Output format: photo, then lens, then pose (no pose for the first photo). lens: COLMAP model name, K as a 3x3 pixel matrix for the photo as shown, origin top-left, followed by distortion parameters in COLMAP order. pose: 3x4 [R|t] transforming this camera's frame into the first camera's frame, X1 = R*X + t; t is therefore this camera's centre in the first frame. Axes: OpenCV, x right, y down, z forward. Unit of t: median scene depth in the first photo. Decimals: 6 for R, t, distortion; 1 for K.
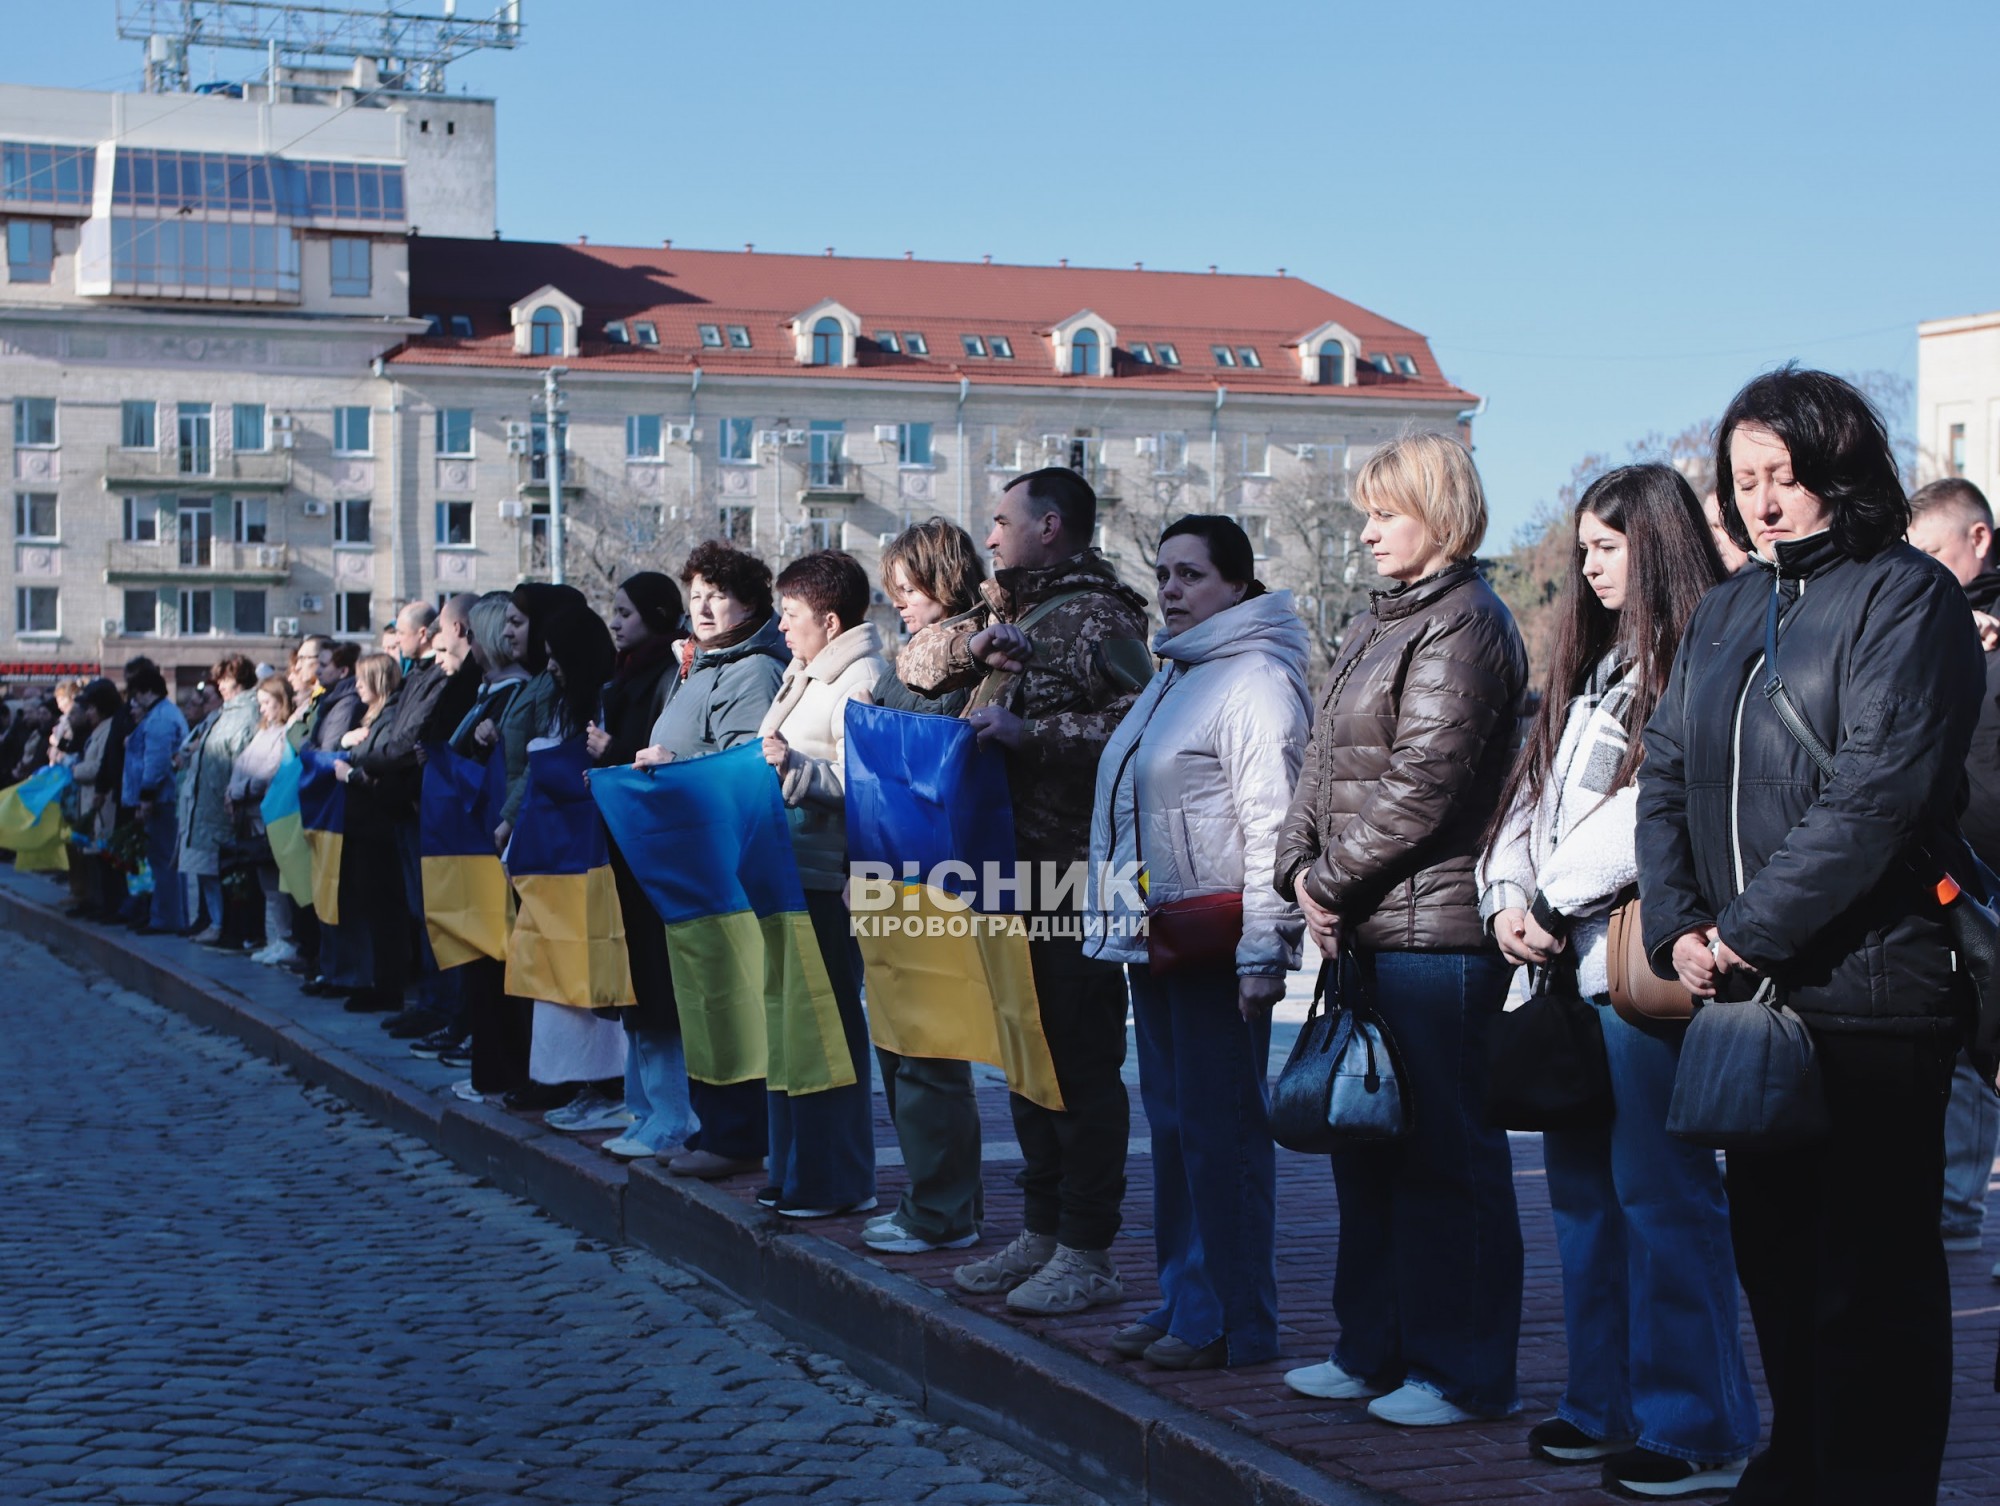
lens RADIAL K [[3361.1, 0, 1000.0], [0, 3361.1, 753.0], [0, 0, 1]] dist [-0.018036, 0.541138]
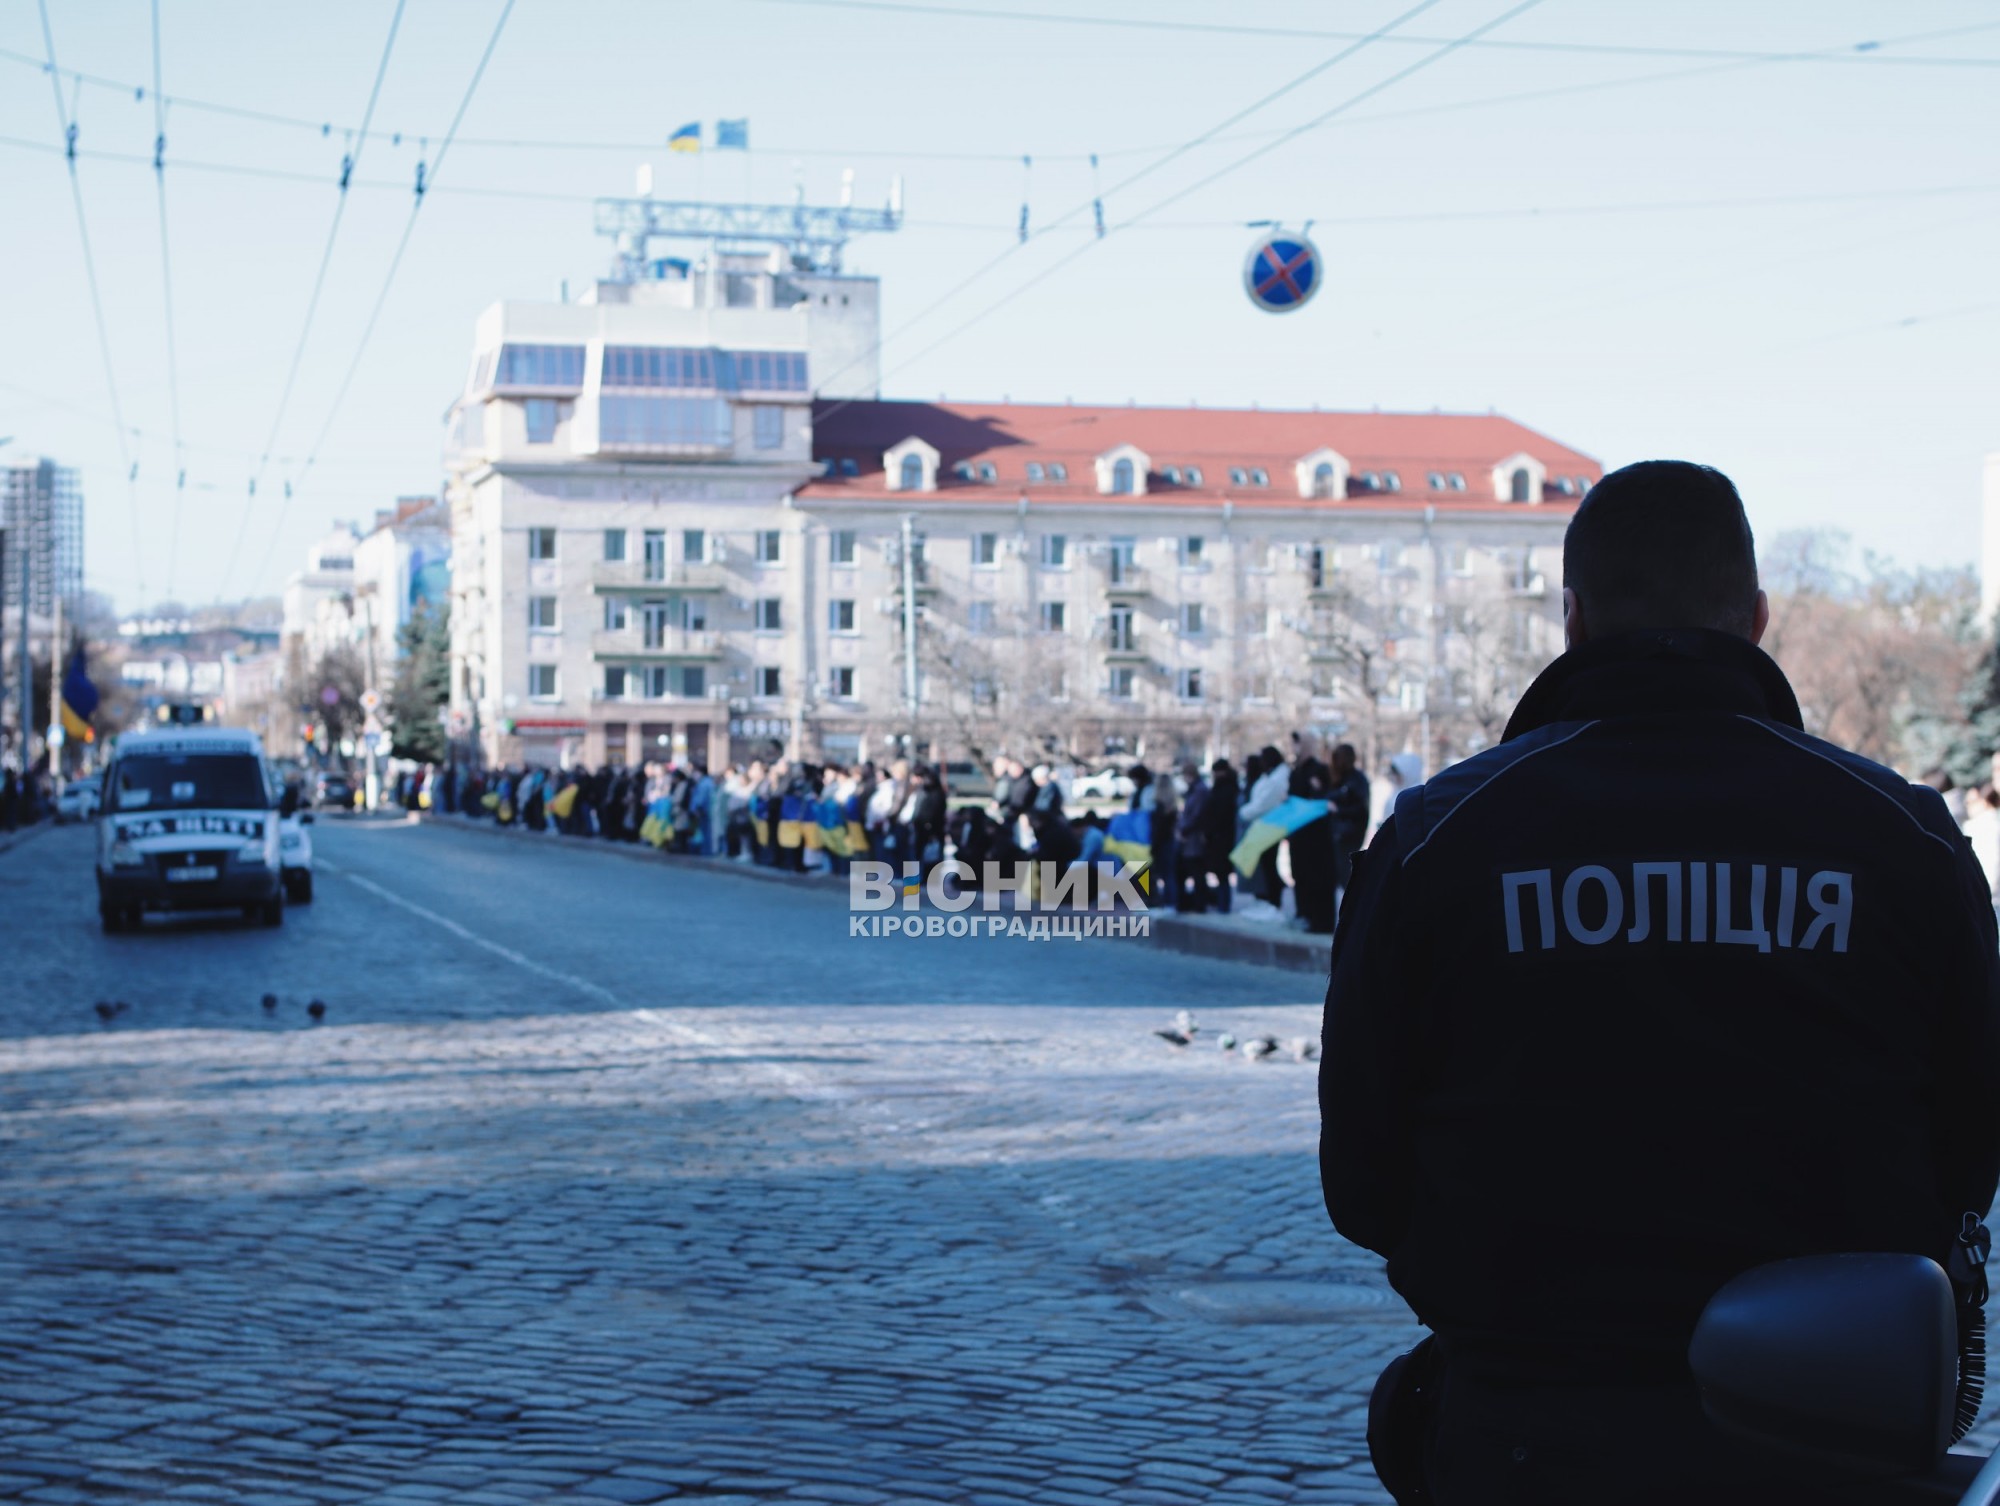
lens RADIAL K [[3361.1, 0, 1000.0], [0, 3361.1, 753.0], [0, 0, 1]] dist [-0.018036, 0.541138]
pose [[0.992680, 0.004622, -0.120688, 0.062873], [-0.005704, 0.999947, -0.008617, -0.002192], [0.120641, 0.009242, 0.992653, -0.327600]]
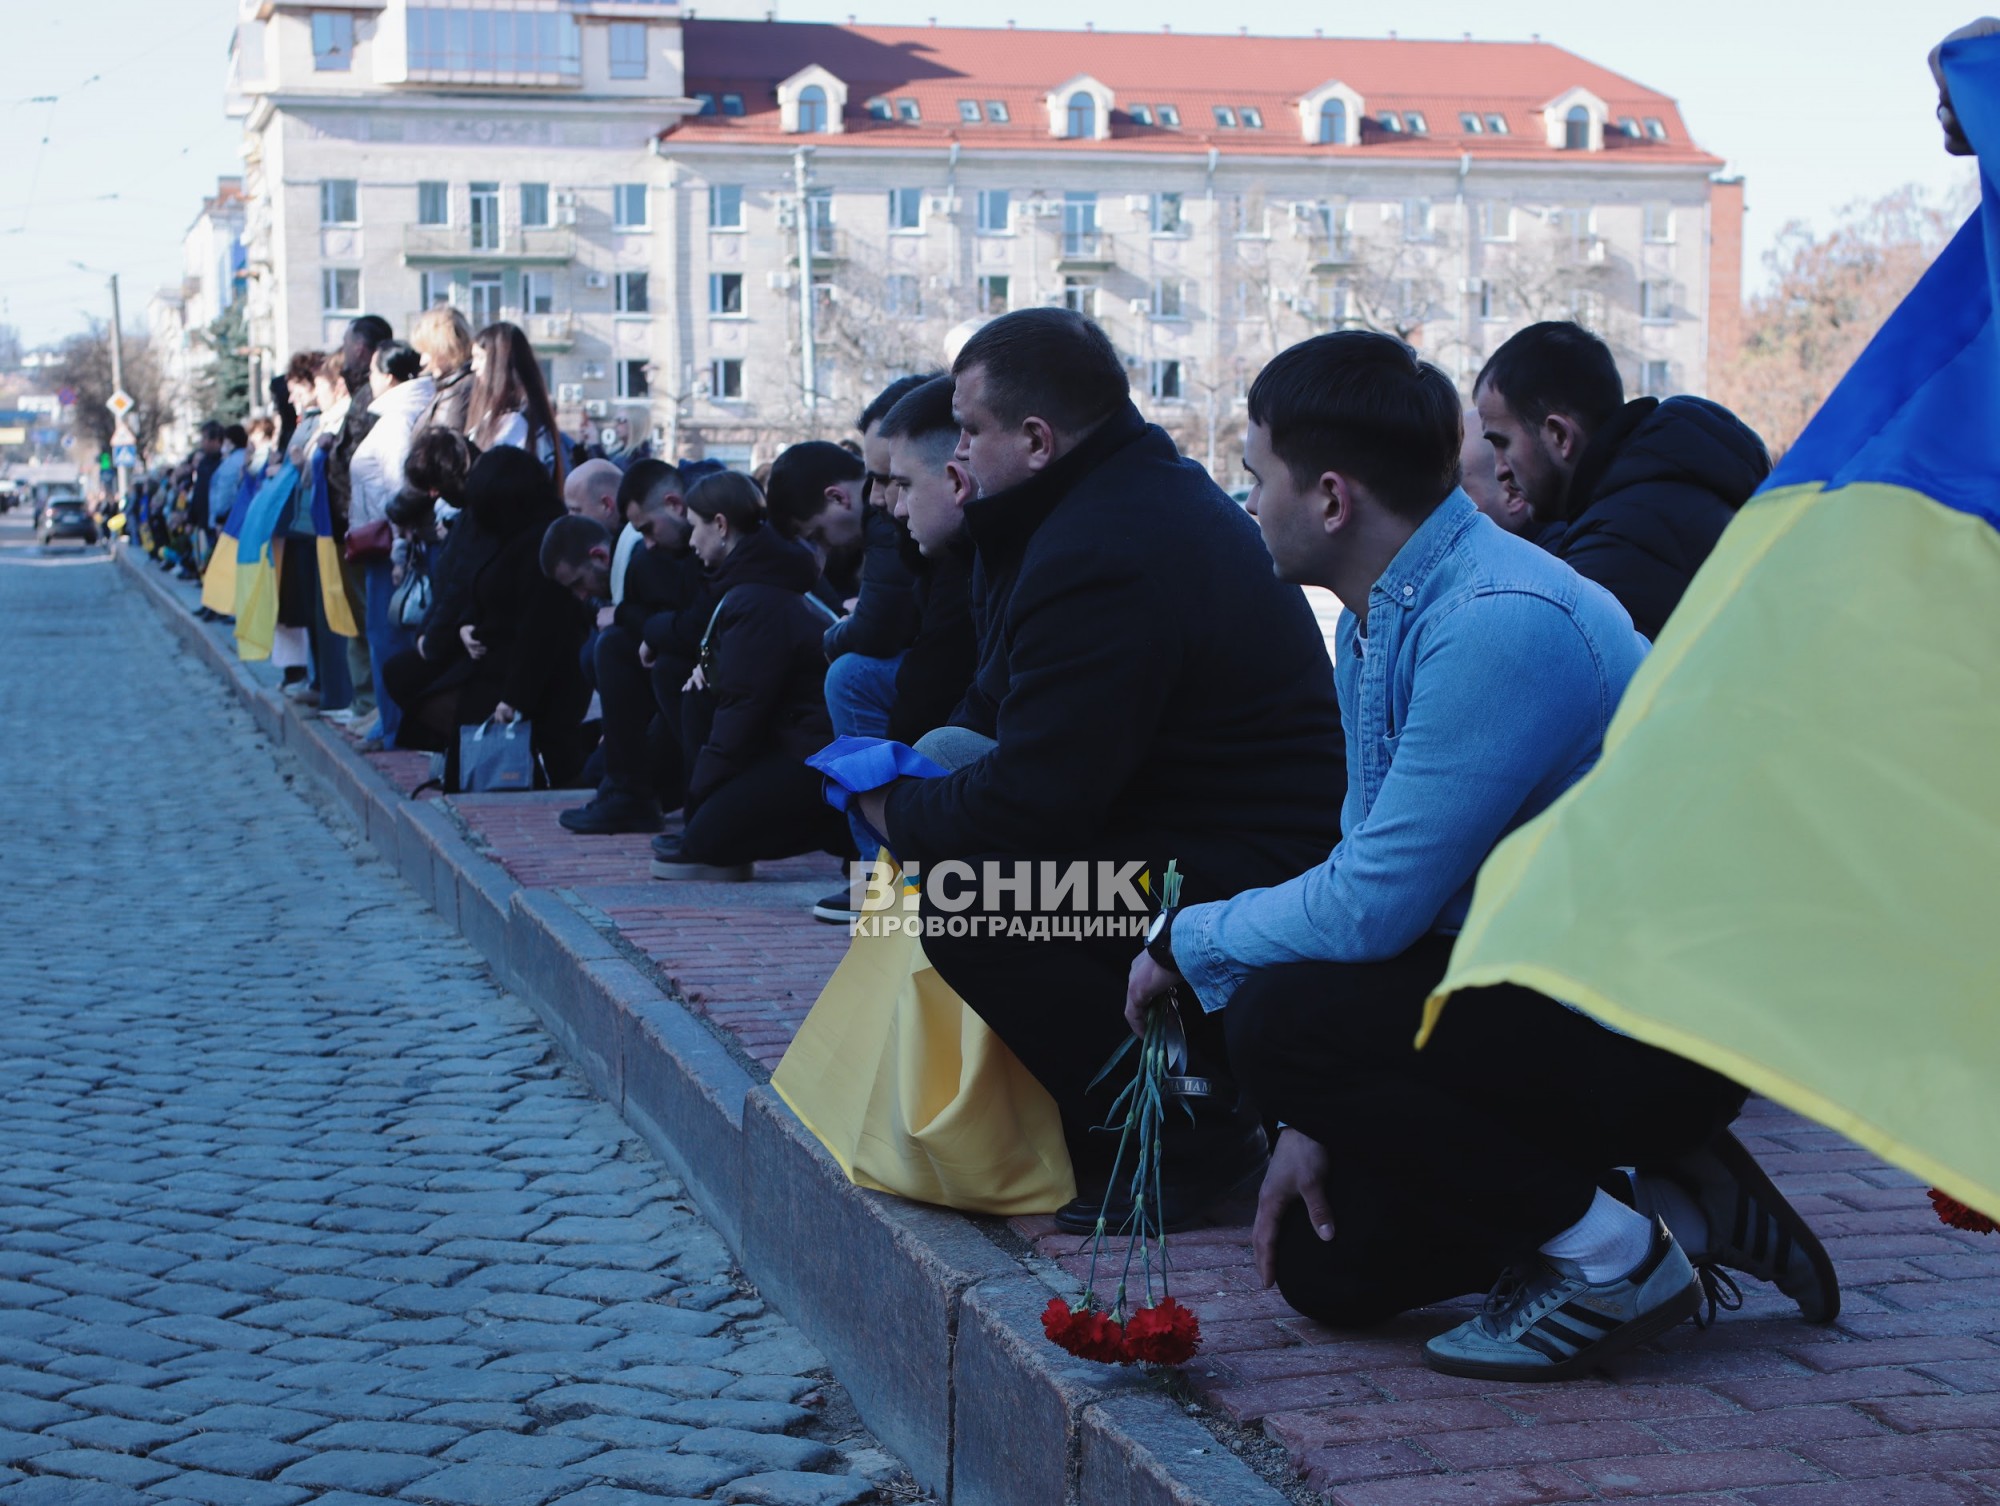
lens RADIAL K [[3361.1, 0, 1000.0], [0, 3361.1, 753.0], [0, 0, 1]] dist [-0.018036, 0.541138]
pose [[0.994684, 0.006003, -0.102803, 0.033467], [0.001220, 0.997543, 0.070048, 0.002011], [0.102971, -0.069801, 0.992232, -0.053278]]
